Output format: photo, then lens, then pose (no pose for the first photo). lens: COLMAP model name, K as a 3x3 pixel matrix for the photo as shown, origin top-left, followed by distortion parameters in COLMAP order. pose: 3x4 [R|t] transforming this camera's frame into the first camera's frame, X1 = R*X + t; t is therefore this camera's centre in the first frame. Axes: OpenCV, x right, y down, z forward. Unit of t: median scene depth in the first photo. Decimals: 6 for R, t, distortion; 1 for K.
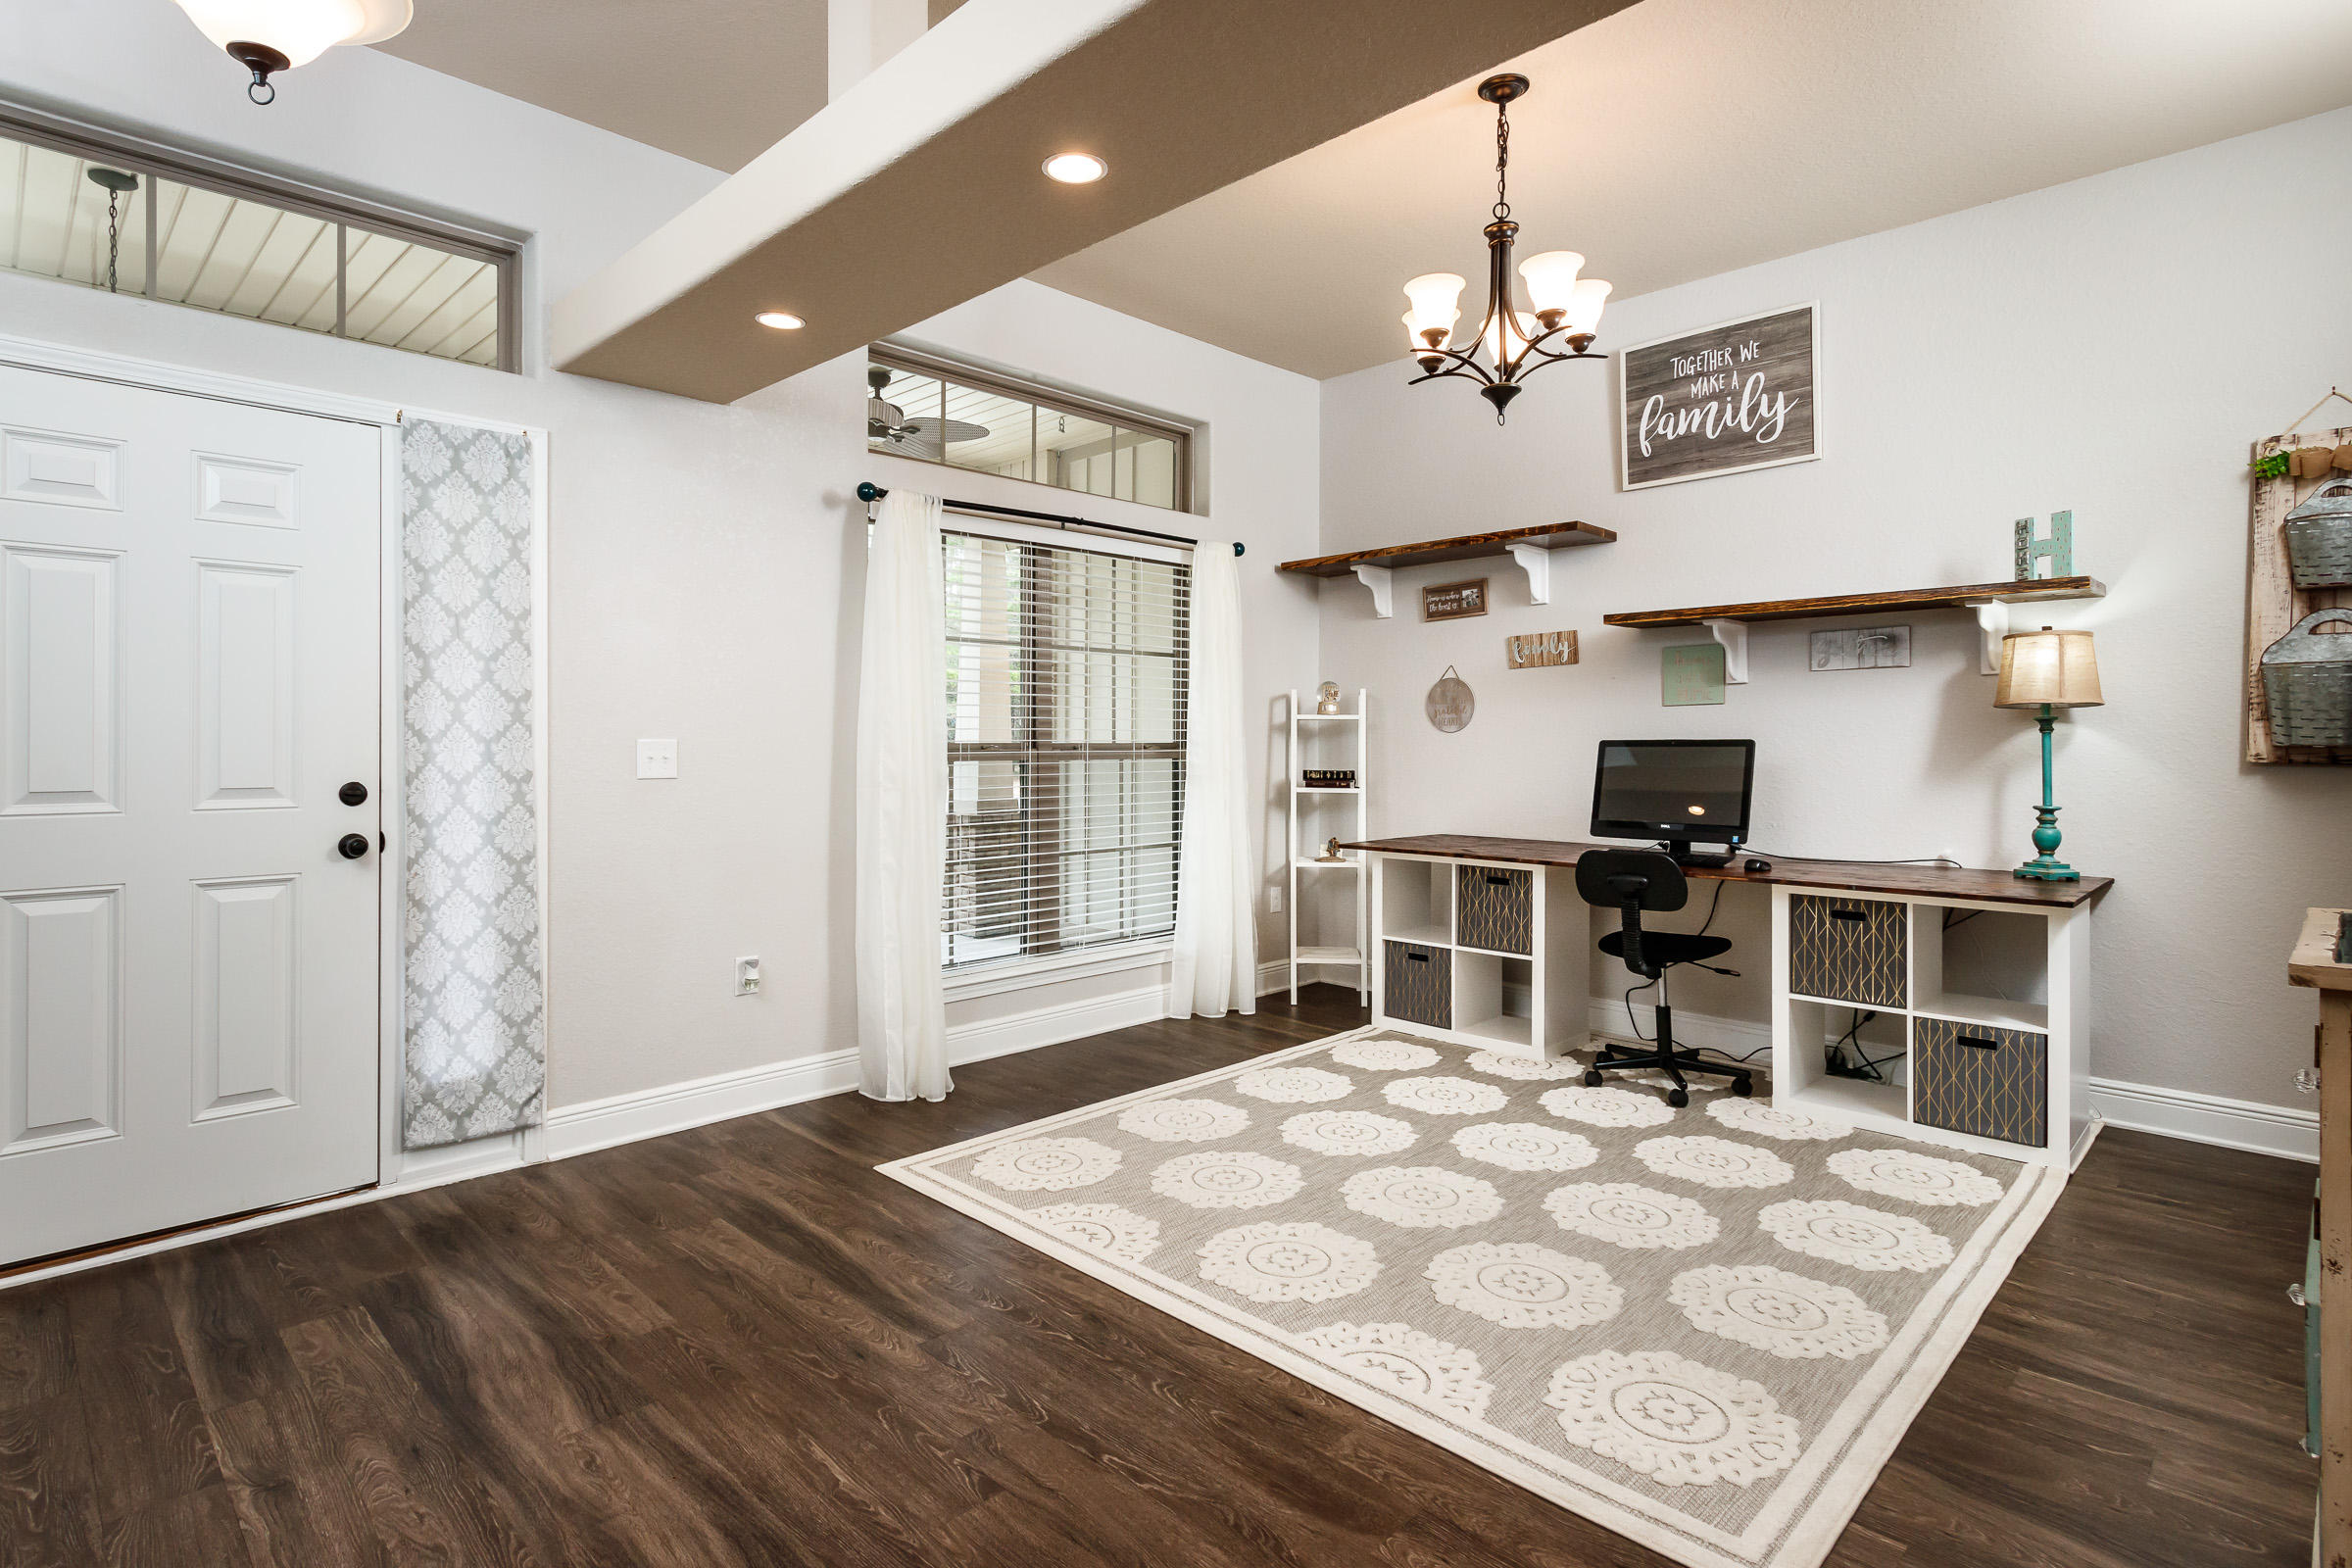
lens RADIAL K [[1206.8, 0, 1155.8], [0, 1206.8, 729.3], [0, 0, 1]] dist [0.005096, -0.003325]
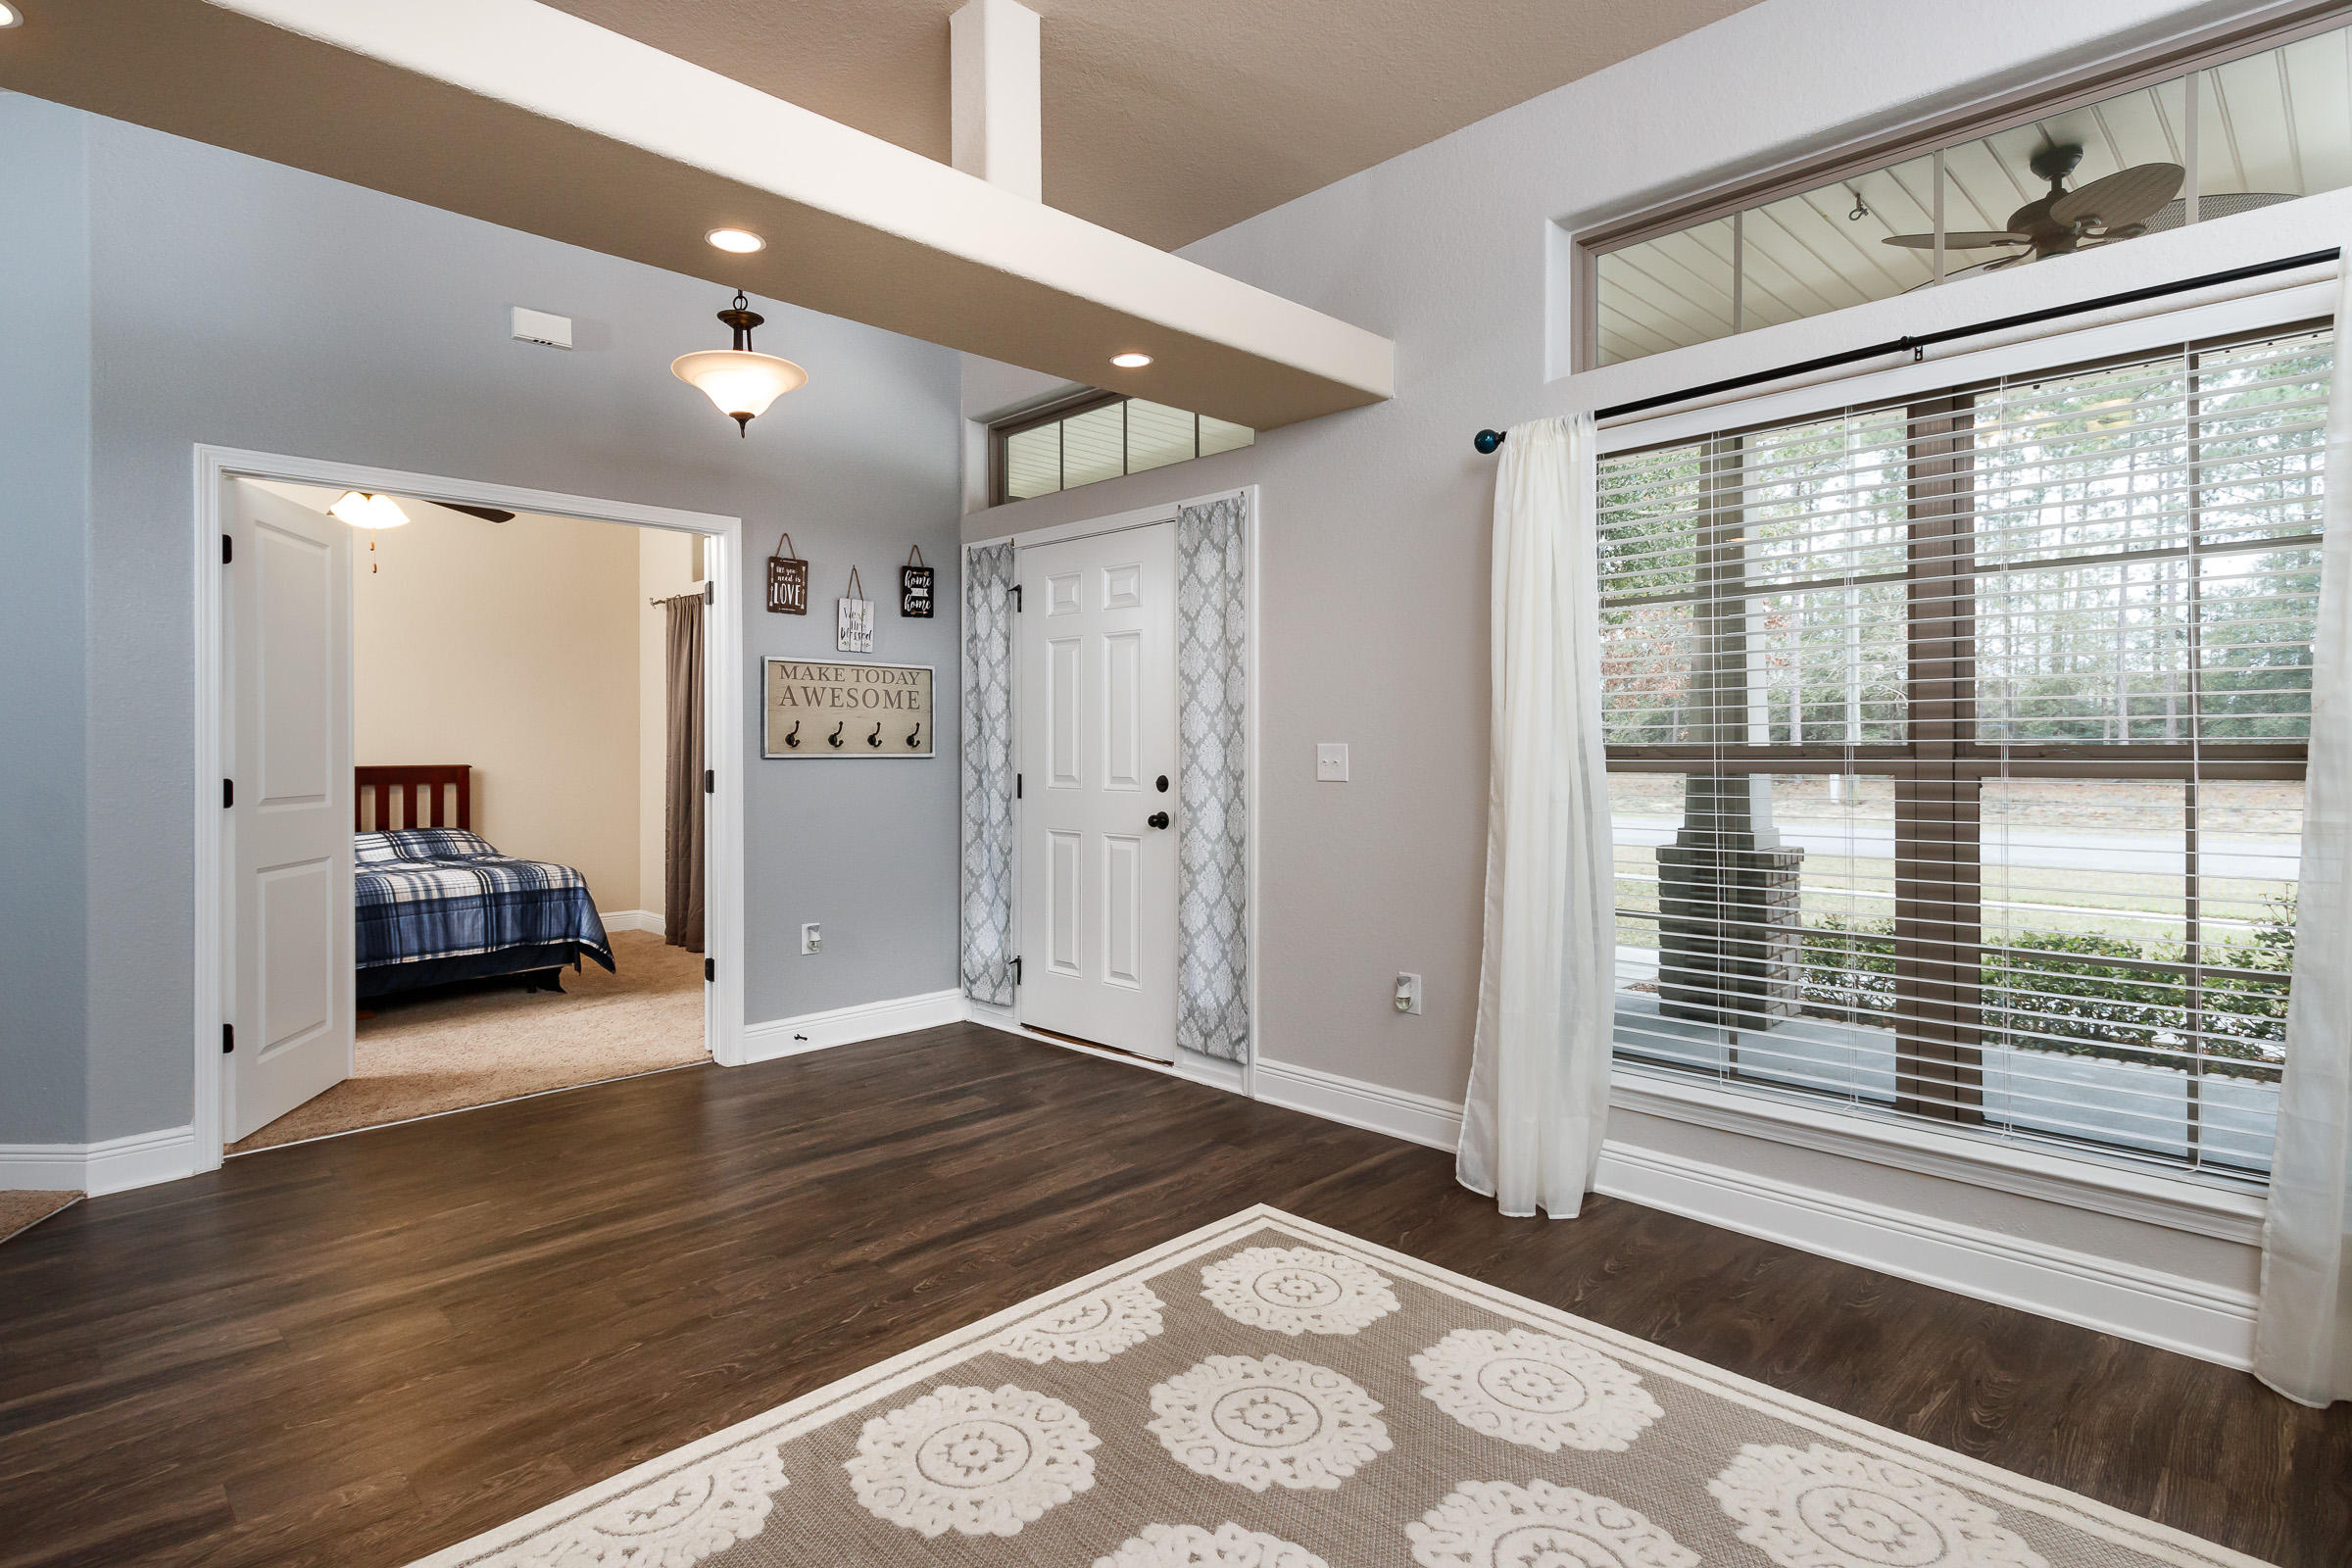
lens RADIAL K [[1206.8, 0, 1144.6], [0, 1206.8, 739.1], [0, 0, 1]] dist [0.005096, -0.003325]
pose [[-0.024574, -0.007852, -0.999667, 0.723118], [0.014146, 0.999866, -0.008201, 0.011716], [0.999598, -0.014343, -0.024460, 0.967376]]
